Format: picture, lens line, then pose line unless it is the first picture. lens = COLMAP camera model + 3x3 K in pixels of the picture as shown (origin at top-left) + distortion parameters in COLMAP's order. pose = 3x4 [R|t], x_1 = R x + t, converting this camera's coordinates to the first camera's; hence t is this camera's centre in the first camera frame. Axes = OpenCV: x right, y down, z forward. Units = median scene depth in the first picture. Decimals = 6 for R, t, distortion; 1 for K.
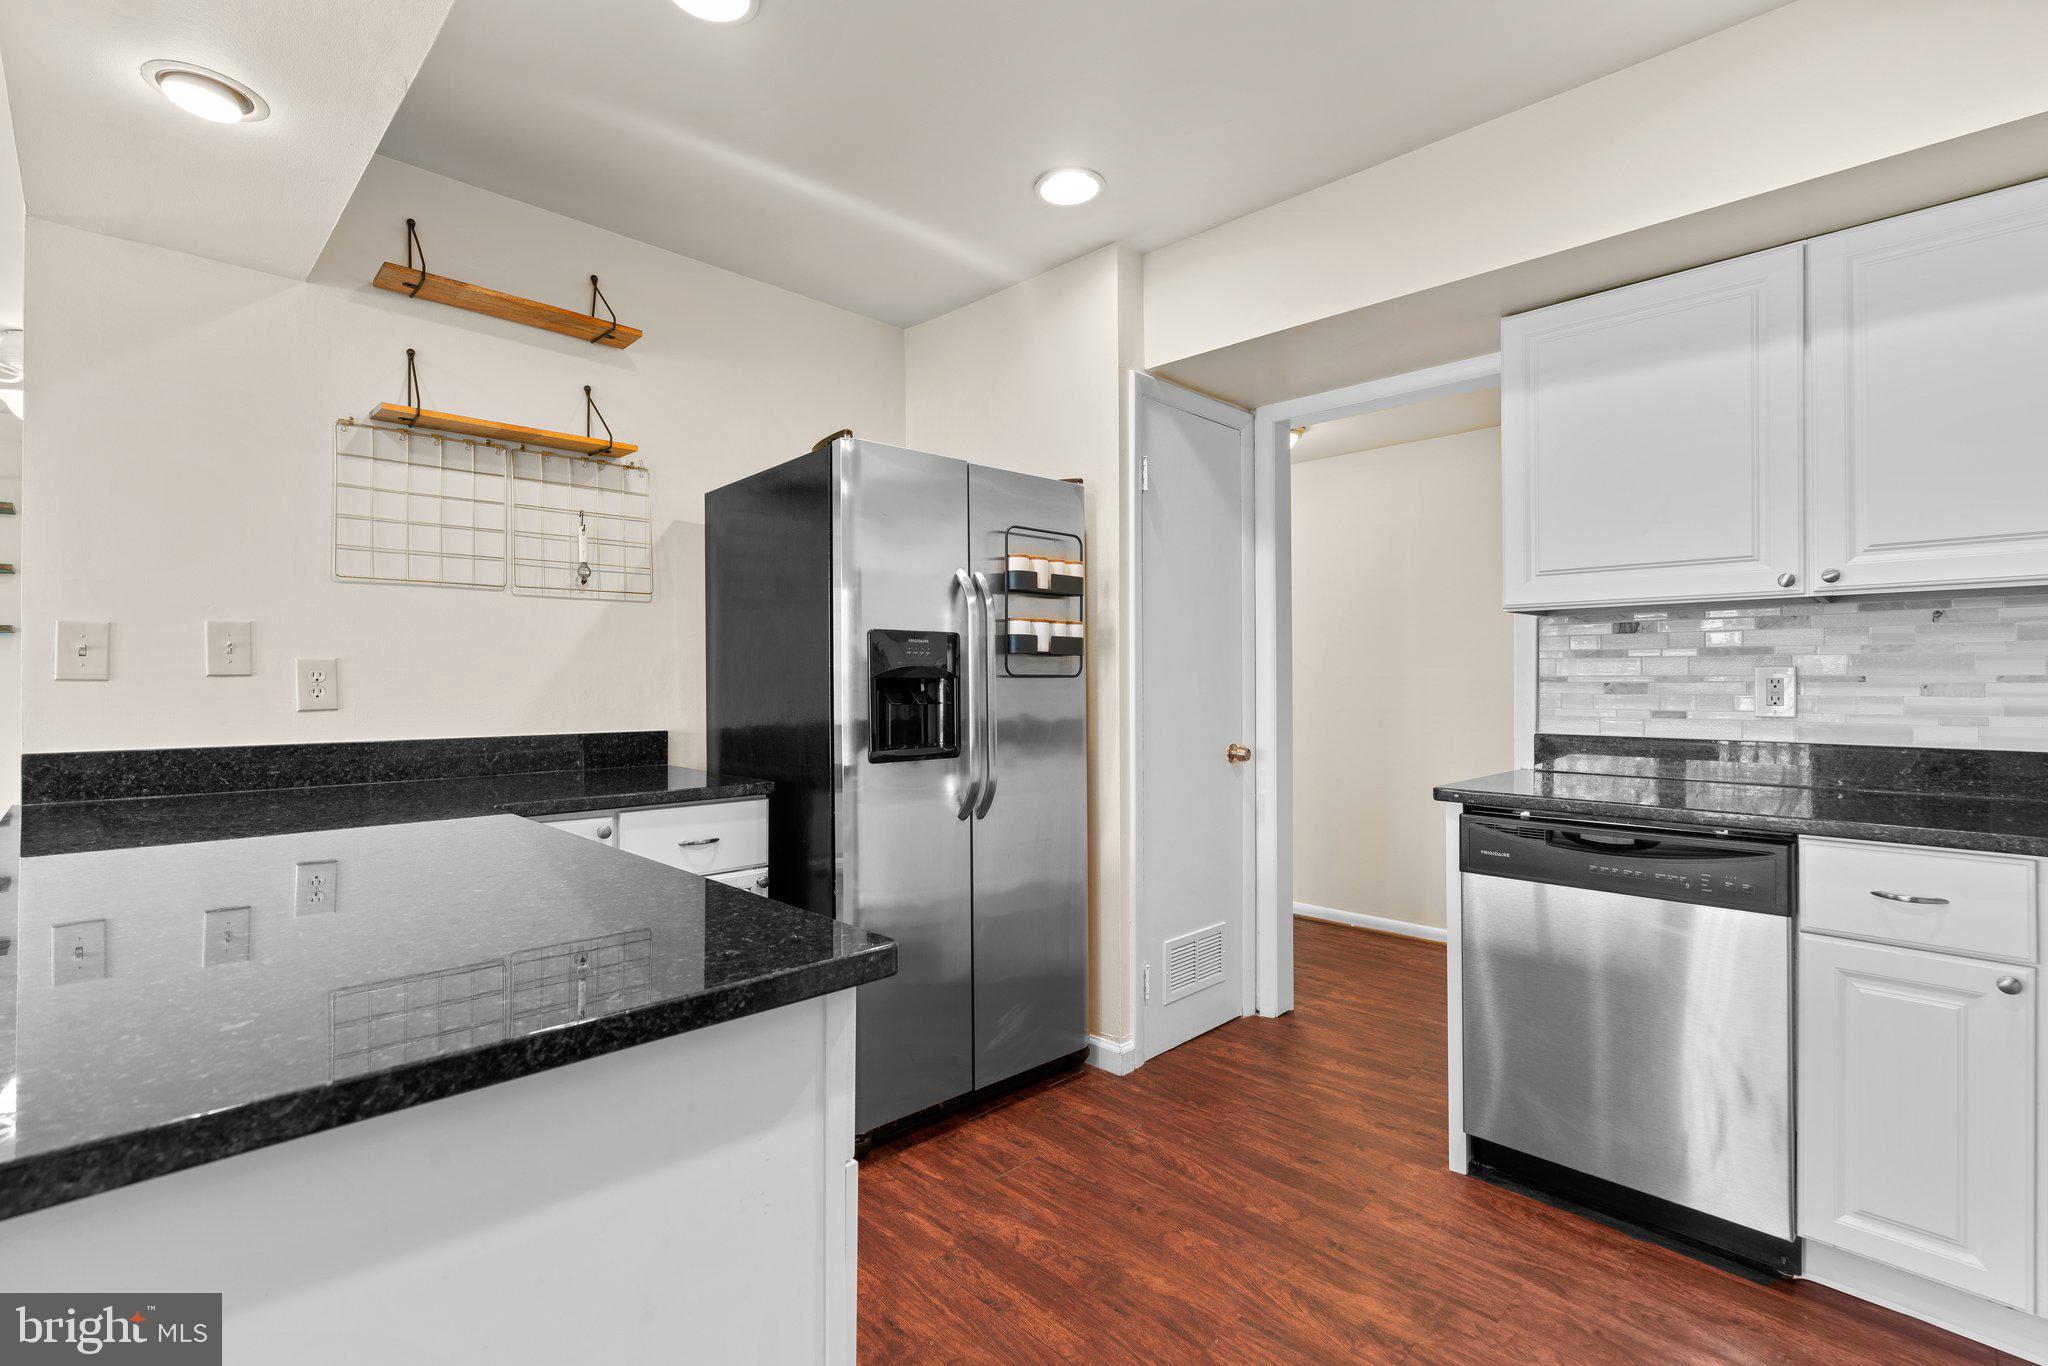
lens RADIAL K [[929.6, 0, 1024.0], [0, 929.6, 683.0], [0, 0, 1]] dist [-0.015551, 0.011112]
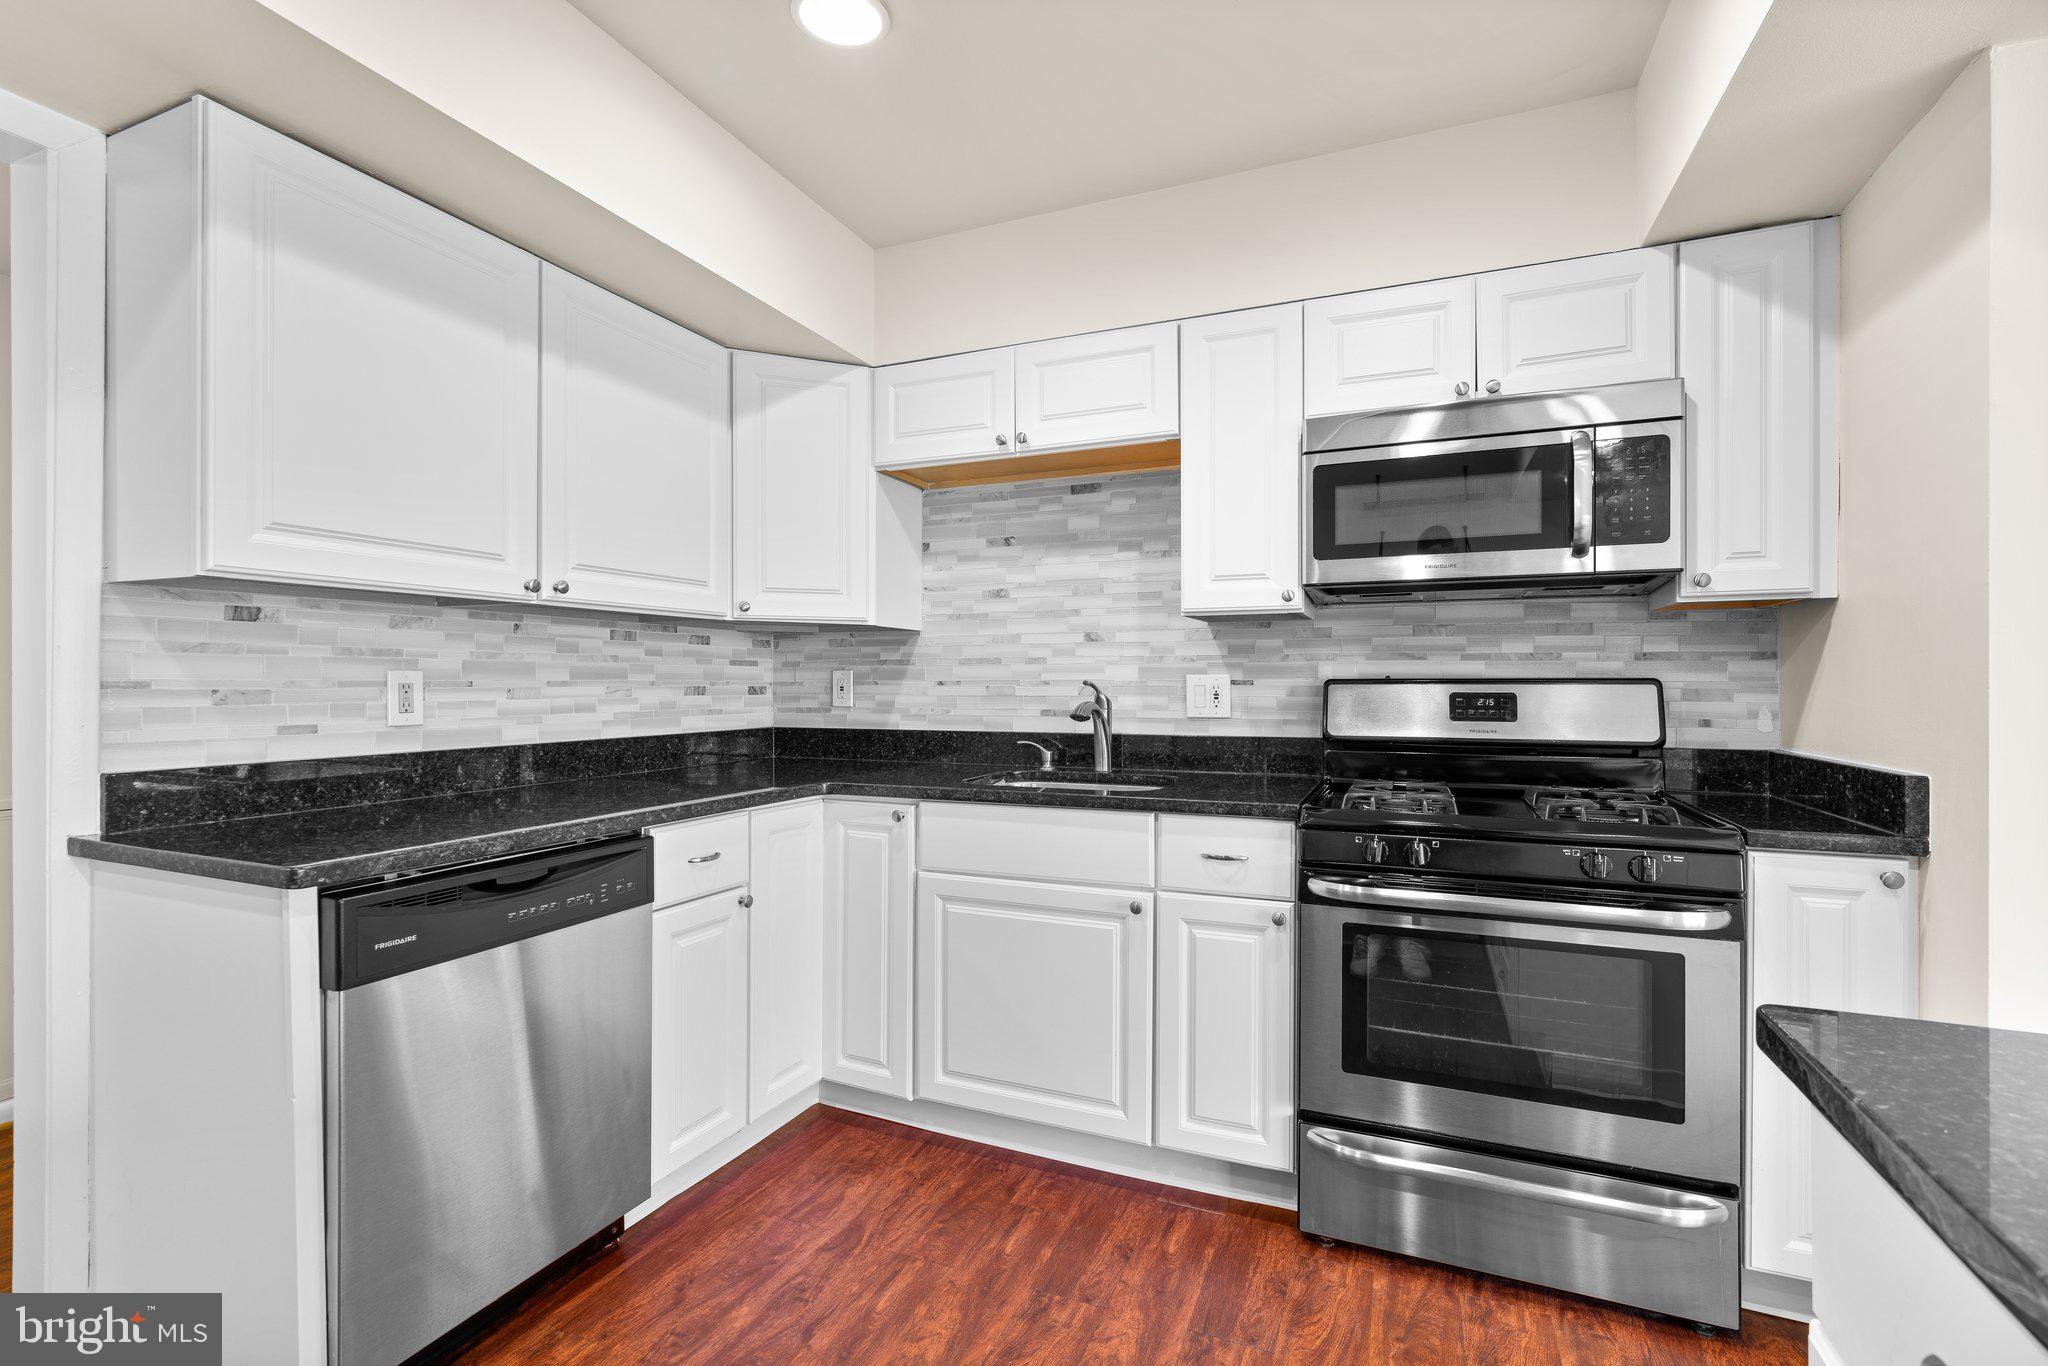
lens RADIAL K [[929.6, 0, 1024.0], [0, 929.6, 683.0], [0, 0, 1]] dist [-0.015551, 0.011112]
pose [[-0.371200, 0.000843, 0.928553, -0.269685], [0.005485, 0.999984, 0.001285, -0.003183], [-0.928537, 0.005570, -0.371199, 0.759610]]
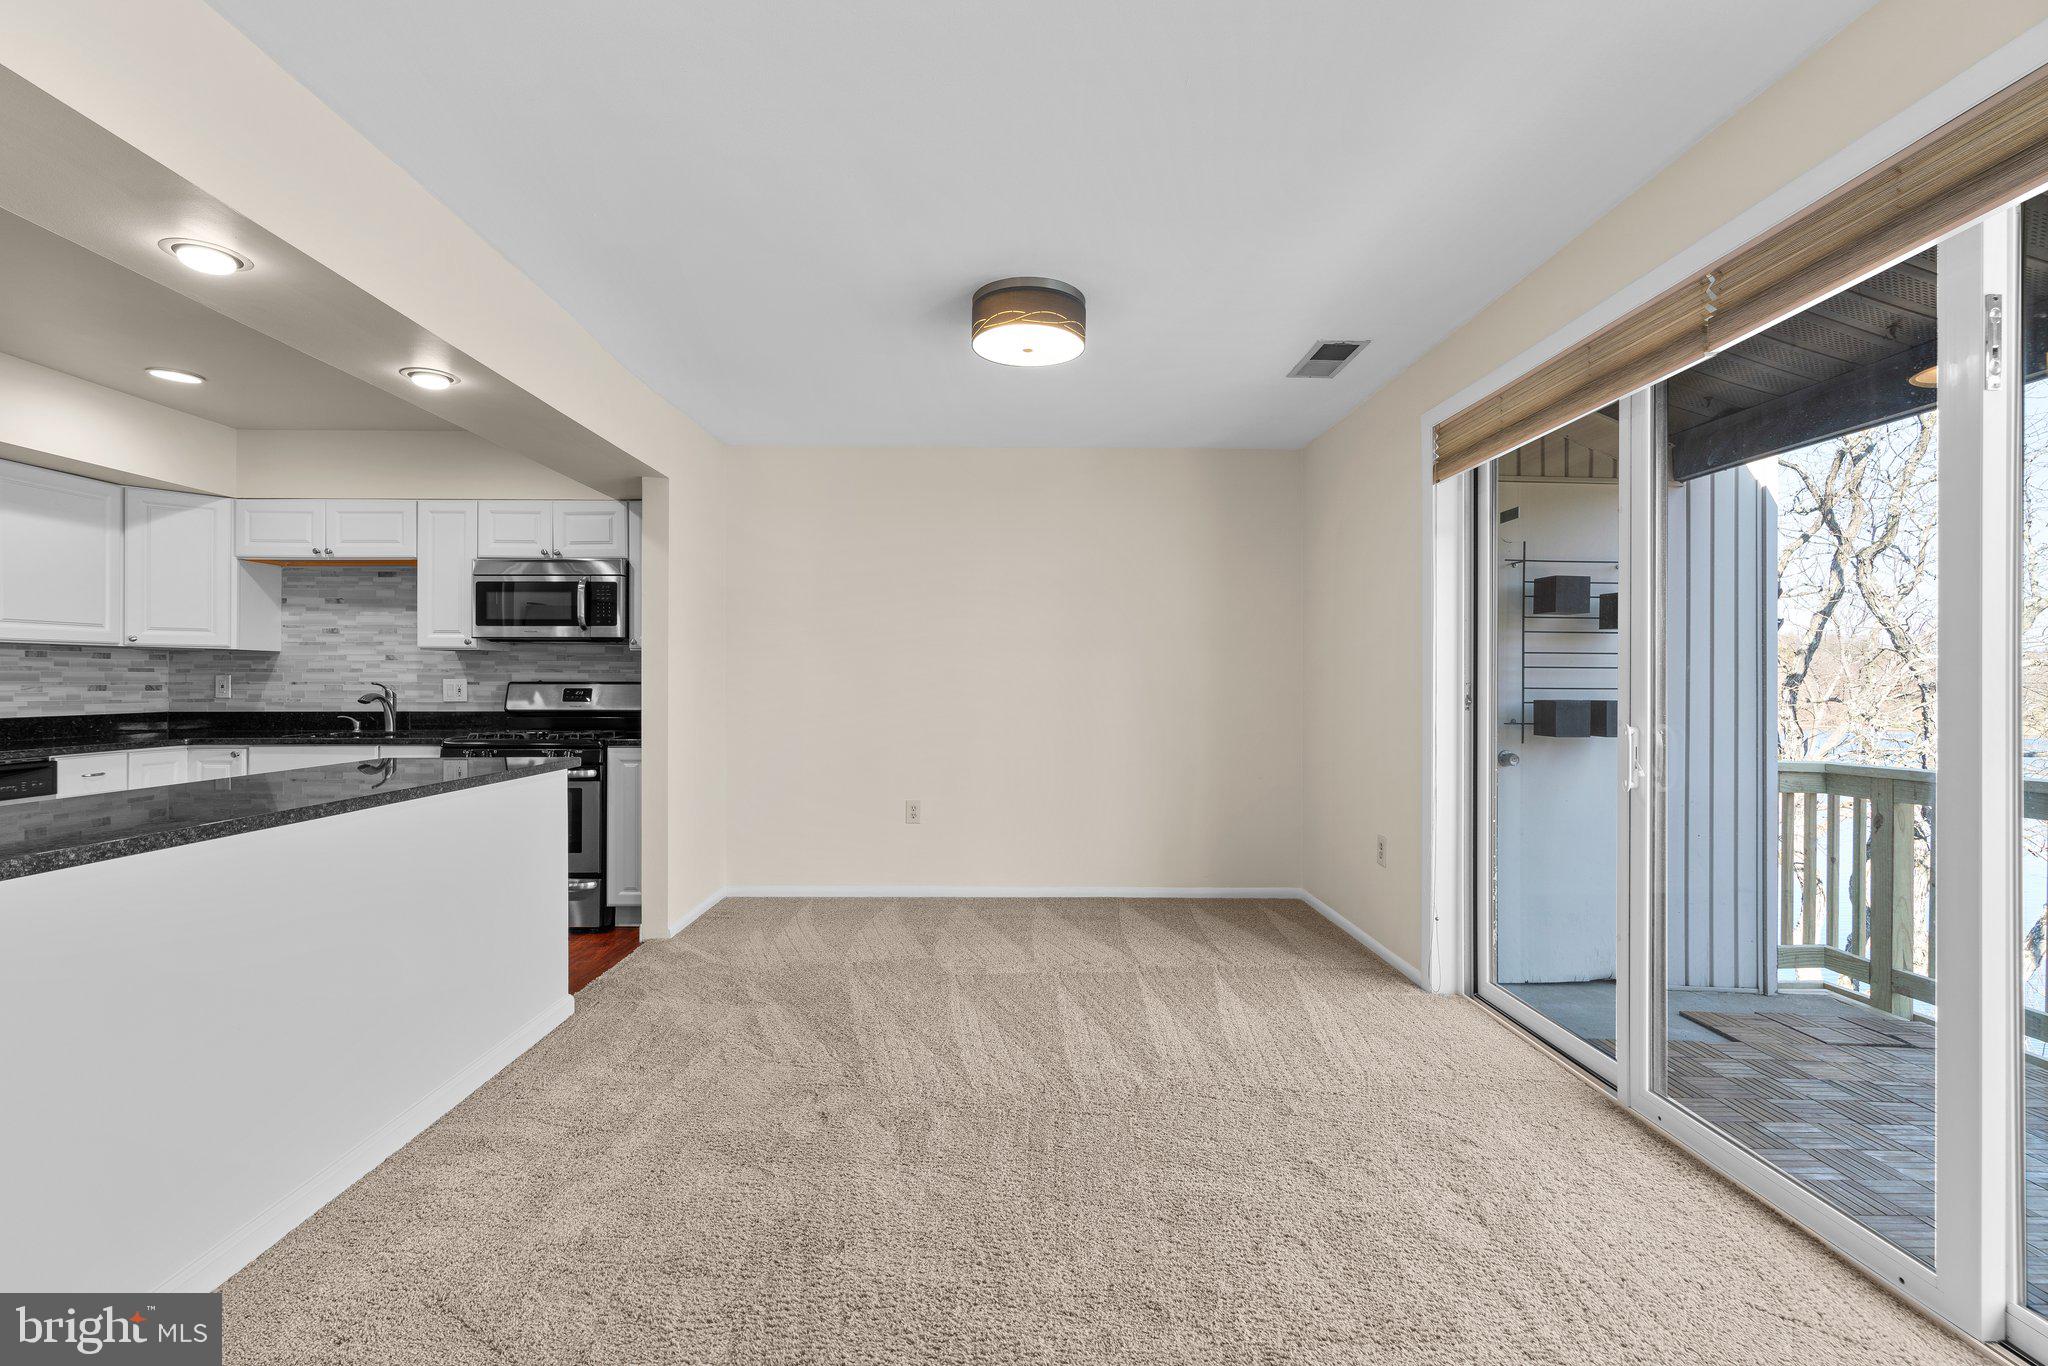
lens RADIAL K [[924.2, 0, 1026.1], [0, 924.2, 676.8], [0, 0, 1]] dist [-0.001153, 0.000705]
pose [[-0.715971, 0.002539, 0.698125, -1.770645], [0.002420, 0.999996, -0.001155, -0.010501], [-0.698126, 0.000863, -0.715975, 0.733676]]
